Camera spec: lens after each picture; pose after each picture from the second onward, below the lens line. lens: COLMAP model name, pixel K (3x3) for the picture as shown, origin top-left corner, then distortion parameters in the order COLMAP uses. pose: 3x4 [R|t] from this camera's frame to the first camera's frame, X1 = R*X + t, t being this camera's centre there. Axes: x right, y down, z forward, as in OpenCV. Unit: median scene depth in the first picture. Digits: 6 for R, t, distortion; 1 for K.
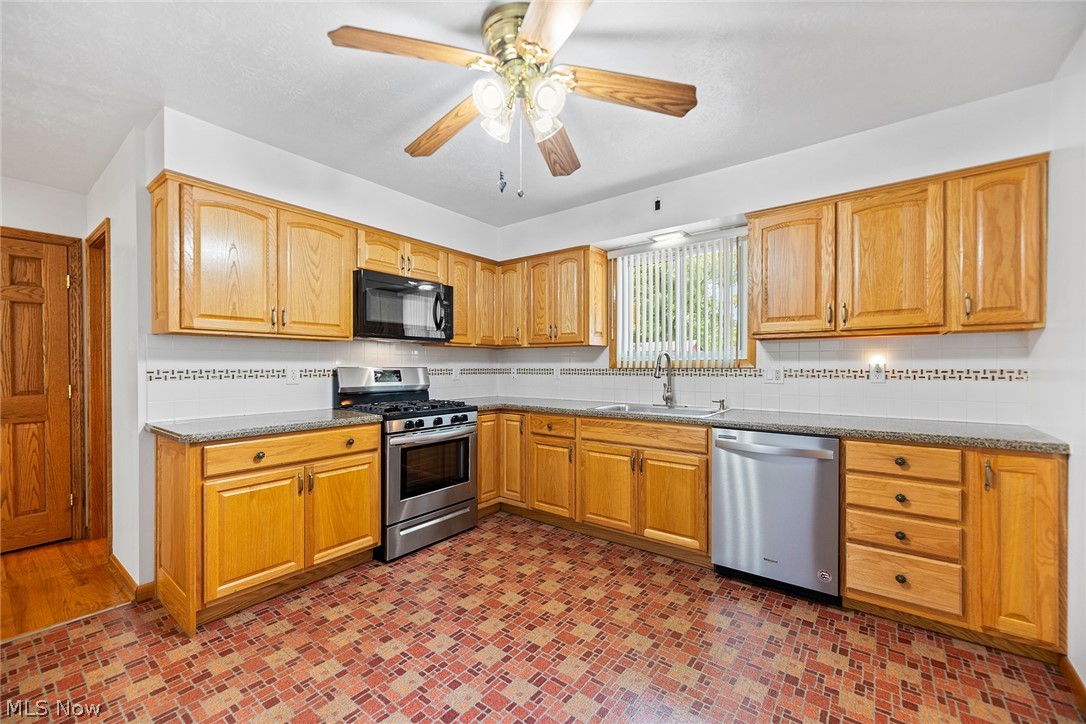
lens RADIAL K [[438.3, 0, 545.0], [0, 438.3, 365.6], [0, 0, 1]] dist [-0.000080, -0.000067]
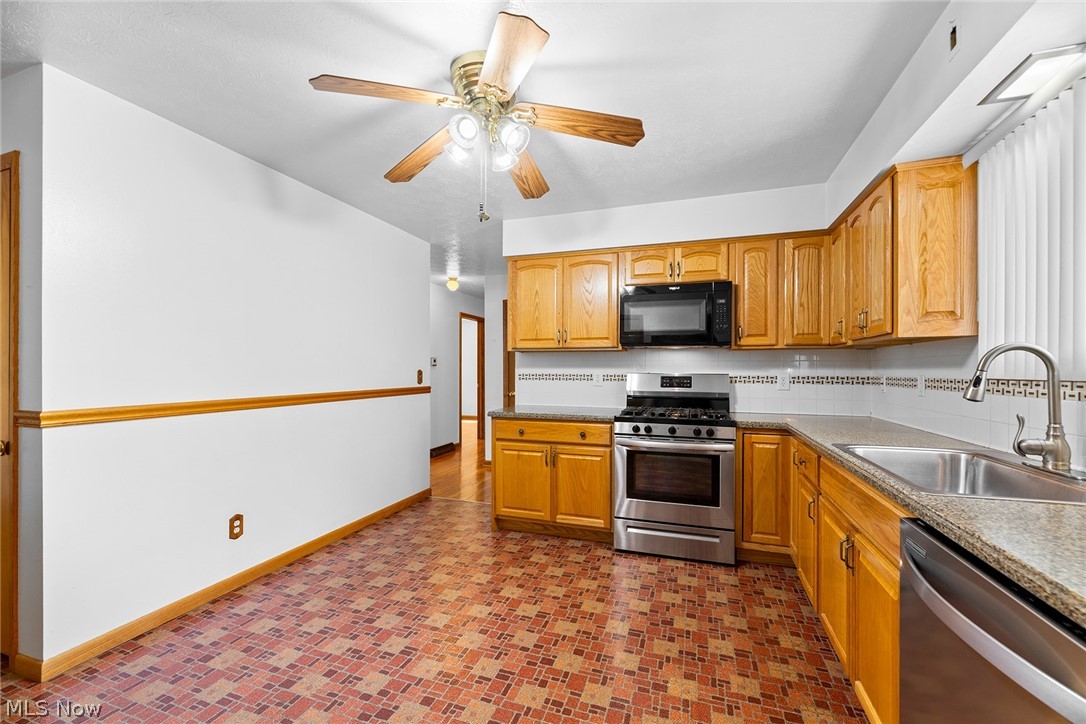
lens RADIAL K [[438.3, 0, 544.7], [0, 438.3, 367.5], [0, 0, 1]] dist [-0.000080, -0.000067]
pose [[0.312399, -0.006252, -0.949930, 0.630527], [-0.004078, 0.999960, -0.007923, -0.001084], [0.949942, 0.006349, 0.312361, 0.479798]]
